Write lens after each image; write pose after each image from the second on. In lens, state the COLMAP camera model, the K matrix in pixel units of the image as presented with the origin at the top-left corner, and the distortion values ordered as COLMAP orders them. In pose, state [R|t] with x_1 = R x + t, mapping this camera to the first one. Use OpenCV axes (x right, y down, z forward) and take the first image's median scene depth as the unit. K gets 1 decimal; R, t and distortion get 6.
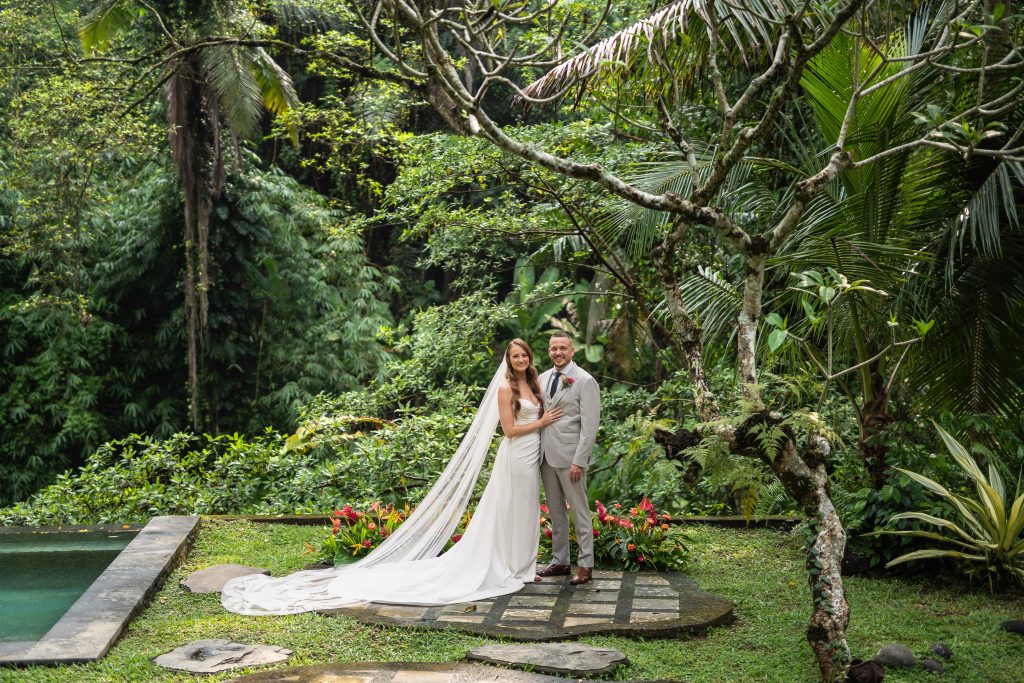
lens RADIAL K [[1414.5, 0, 512.0], [0, 1414.5, 341.5], [0, 0, 1]] dist [0.008455, -0.001358]
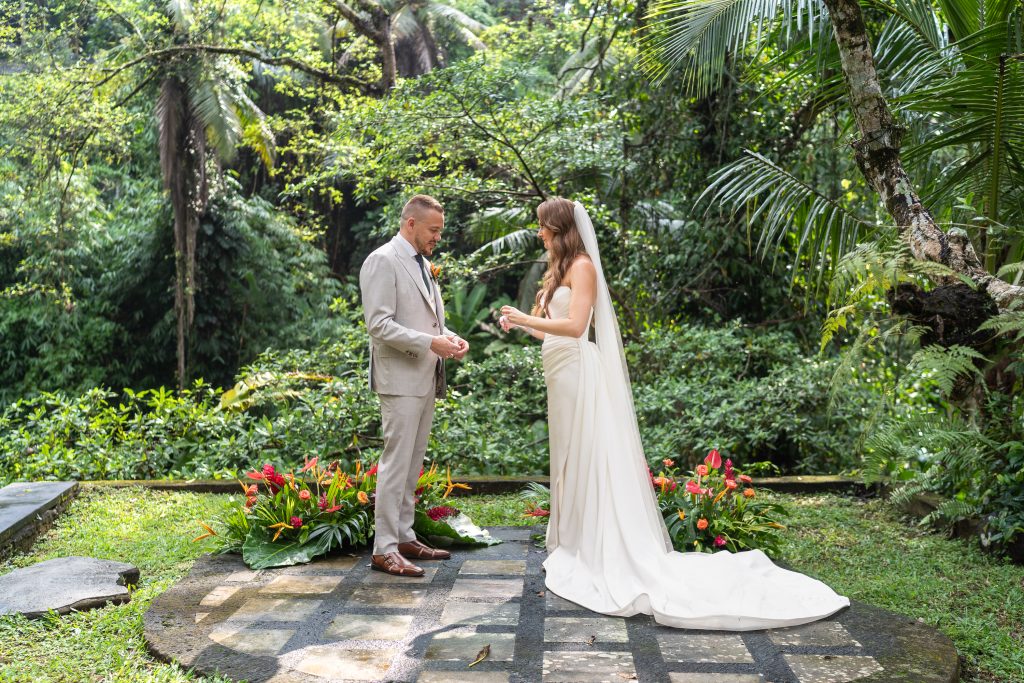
lens RADIAL K [[1066.7, 0, 509.3], [0, 1066.7, 307.8], [0, 0, 1]] dist [-0.013855, 0.018652]
pose [[0.998125, 0.002033, 0.061175, -0.018531], [0.000485, 0.999154, -0.041116, 0.034961], [-0.061207, 0.041068, 0.997280, 0.272433]]
